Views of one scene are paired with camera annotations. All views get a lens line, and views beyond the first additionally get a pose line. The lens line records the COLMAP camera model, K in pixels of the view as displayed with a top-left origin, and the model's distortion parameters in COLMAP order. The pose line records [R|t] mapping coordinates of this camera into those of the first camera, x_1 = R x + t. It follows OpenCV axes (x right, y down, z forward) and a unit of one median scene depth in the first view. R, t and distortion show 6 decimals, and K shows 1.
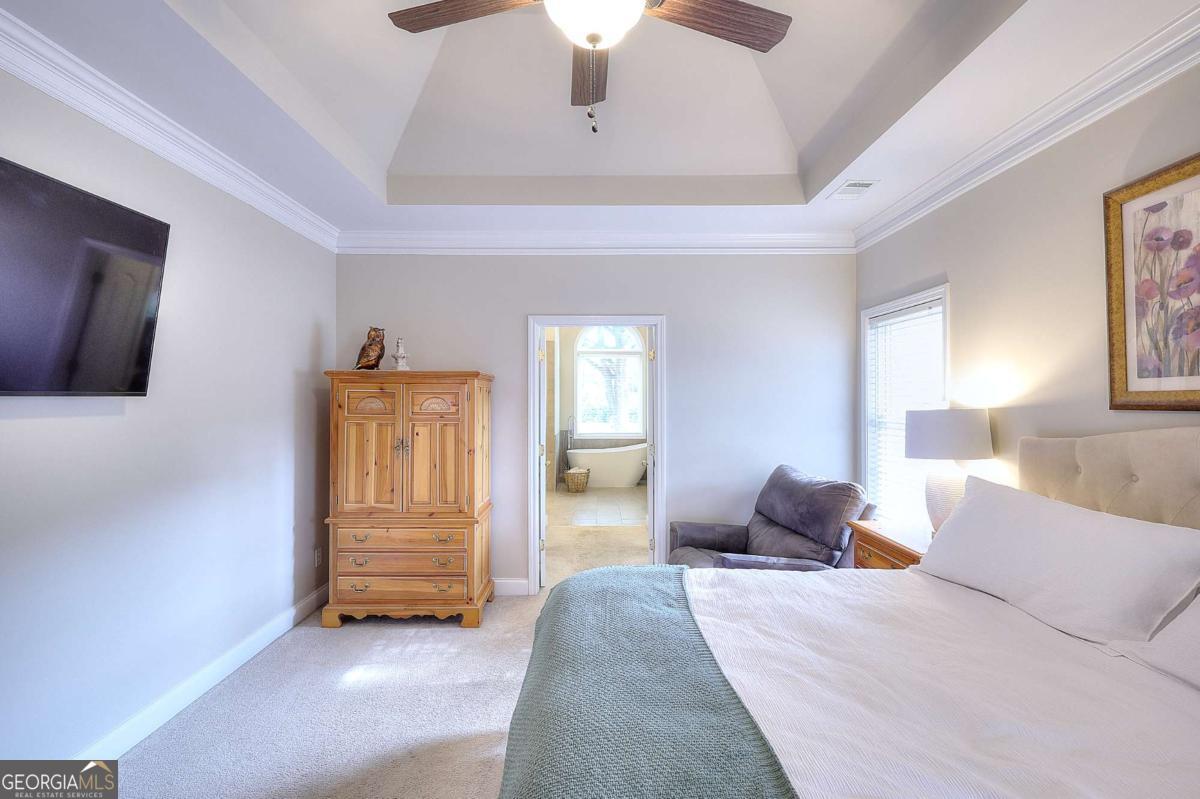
lens RADIAL K [[555.2, 0, 599.6], [0, 555.2, 394.2], [0, 0, 1]] dist [-0.004673, 0.001142]
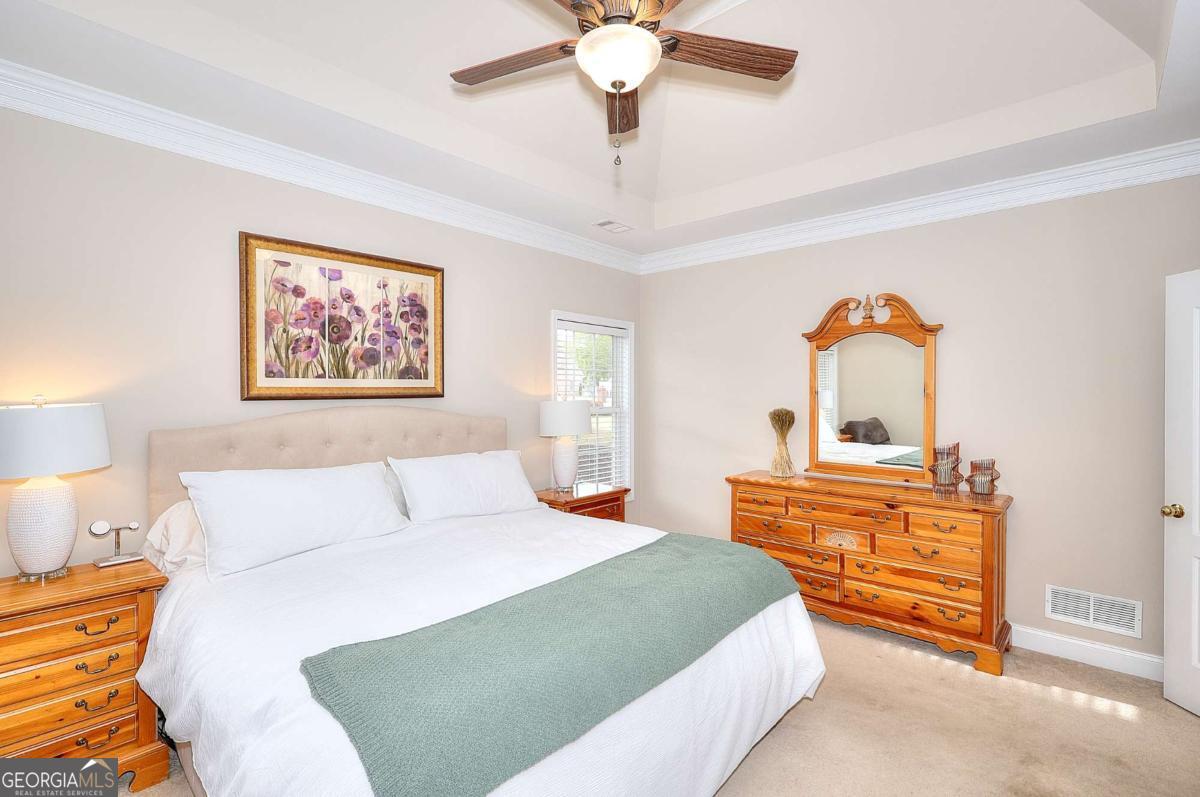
lens RADIAL K [[555.2, 0, 601.0], [0, 555.2, 399.5], [0, 0, 1]] dist [-0.004673, 0.001142]
pose [[-0.736249, -0.002191, 0.676707, -0.625276], [0.000219, 0.999994, 0.003477, 0.022584], [-0.676711, 0.002708, -0.736244, 1.515382]]
